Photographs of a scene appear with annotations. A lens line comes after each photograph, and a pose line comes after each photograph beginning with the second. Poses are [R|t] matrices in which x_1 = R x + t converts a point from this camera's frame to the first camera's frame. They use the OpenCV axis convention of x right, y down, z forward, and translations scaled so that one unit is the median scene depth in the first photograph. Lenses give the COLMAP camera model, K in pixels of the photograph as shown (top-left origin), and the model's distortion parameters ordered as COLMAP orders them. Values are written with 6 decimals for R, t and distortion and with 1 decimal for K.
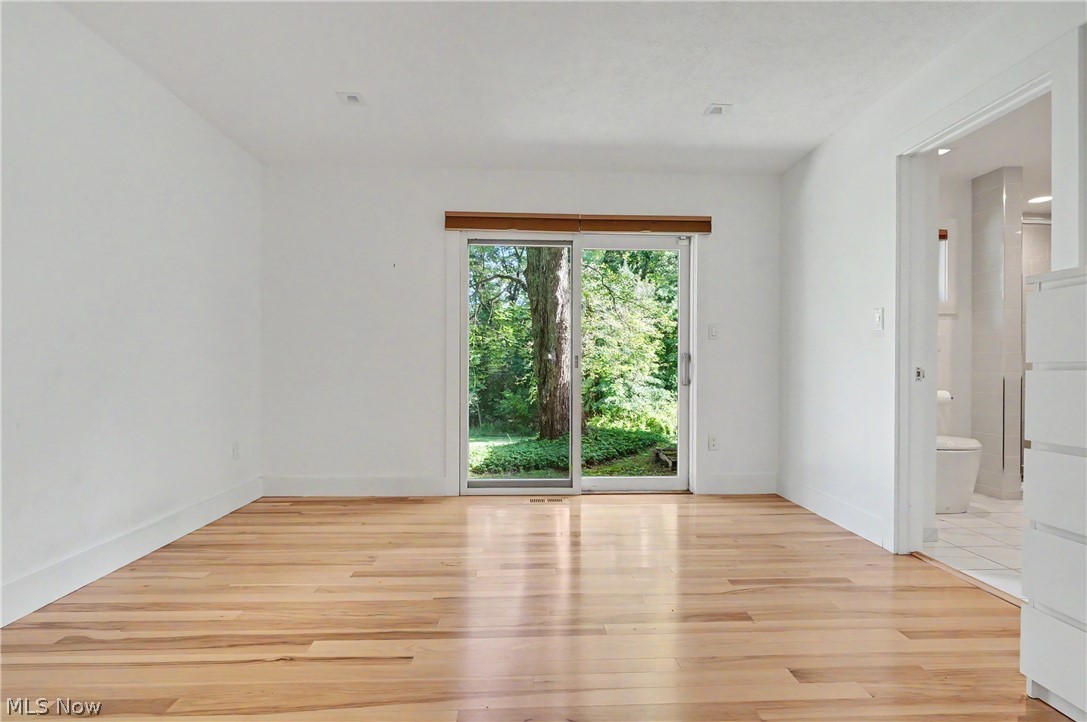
lens RADIAL K [[520.3, 0, 542.1], [0, 520.3, 367.5], [0, 0, 1]] dist [-0.024692, 0.000007]
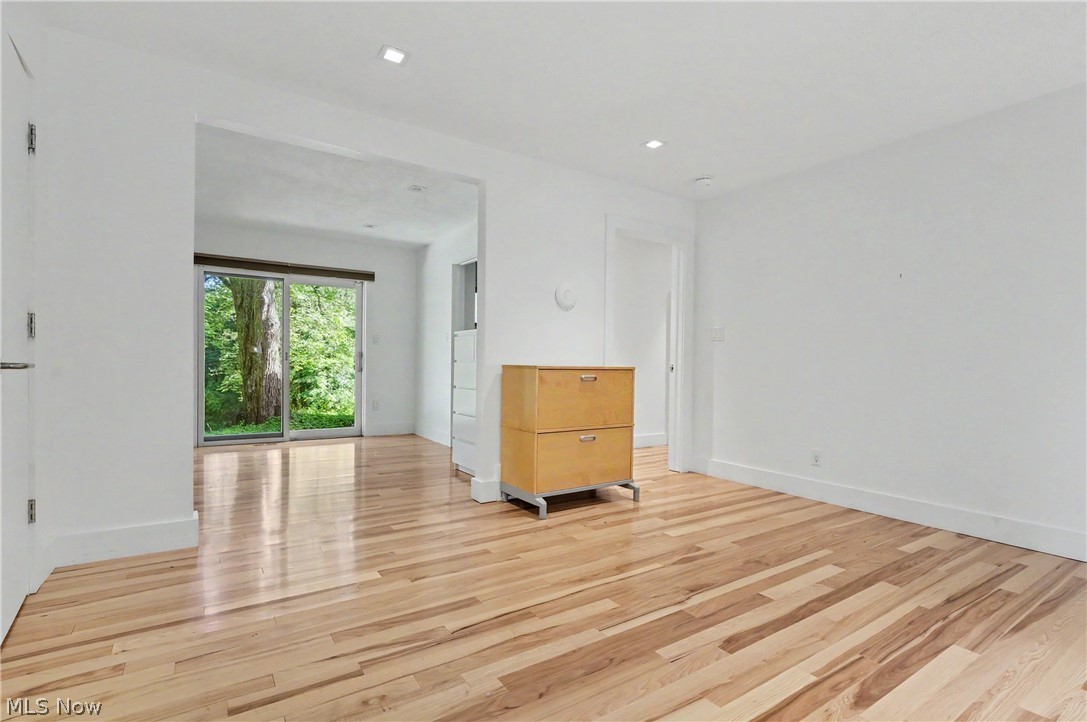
lens RADIAL K [[520.3, 0, 542.1], [0, 520.3, 376.8], [0, 0, 1]] dist [-0.024692, 0.000007]
pose [[0.857760, -0.001772, 0.514048, -0.026869], [-0.013299, 0.999583, 0.025637, 0.000437], [-0.513879, -0.028827, 0.857378, -0.263652]]
